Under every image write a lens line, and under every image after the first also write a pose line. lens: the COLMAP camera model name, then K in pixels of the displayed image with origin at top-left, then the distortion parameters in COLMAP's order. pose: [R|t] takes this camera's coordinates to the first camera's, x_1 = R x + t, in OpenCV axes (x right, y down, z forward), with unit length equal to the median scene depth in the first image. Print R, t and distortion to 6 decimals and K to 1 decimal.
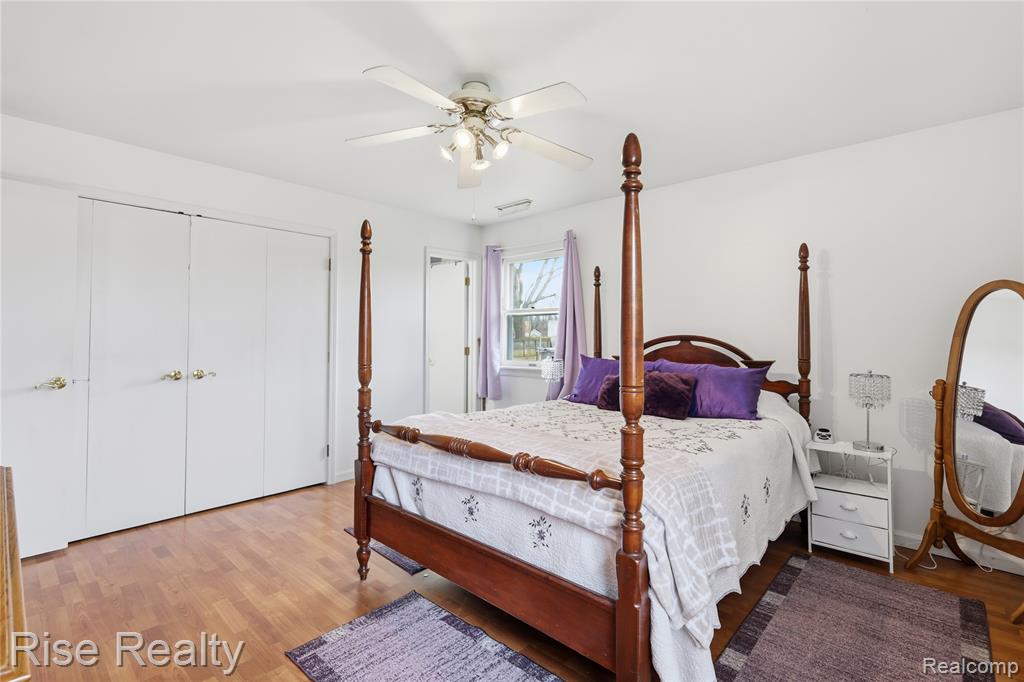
lens RADIAL K [[477.3, 0, 509.5], [0, 477.3, 334.9], [0, 0, 1]] dist [0.023998, 0.000192]
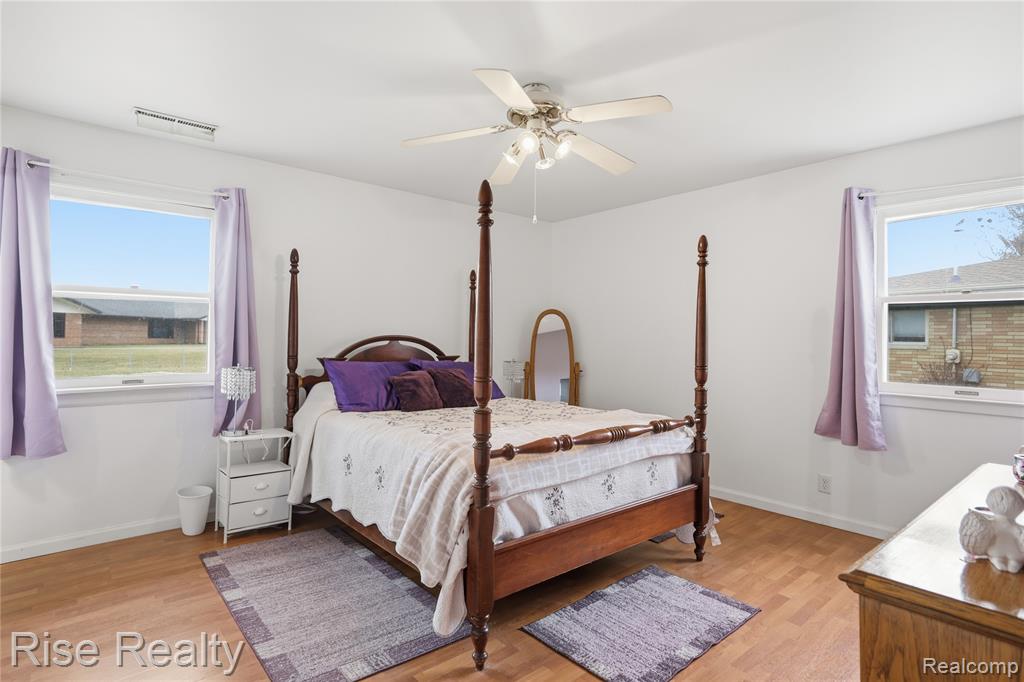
lens RADIAL K [[544.5, 0, 509.3], [0, 544.5, 339.3], [0, 0, 1]] dist [-0.003872, -0.000230]
pose [[0.103830, -0.002636, 0.994592, -1.217626], [-0.010832, 0.999934, 0.003781, 0.004040], [-0.994536, -0.011166, 0.103794, 0.951428]]
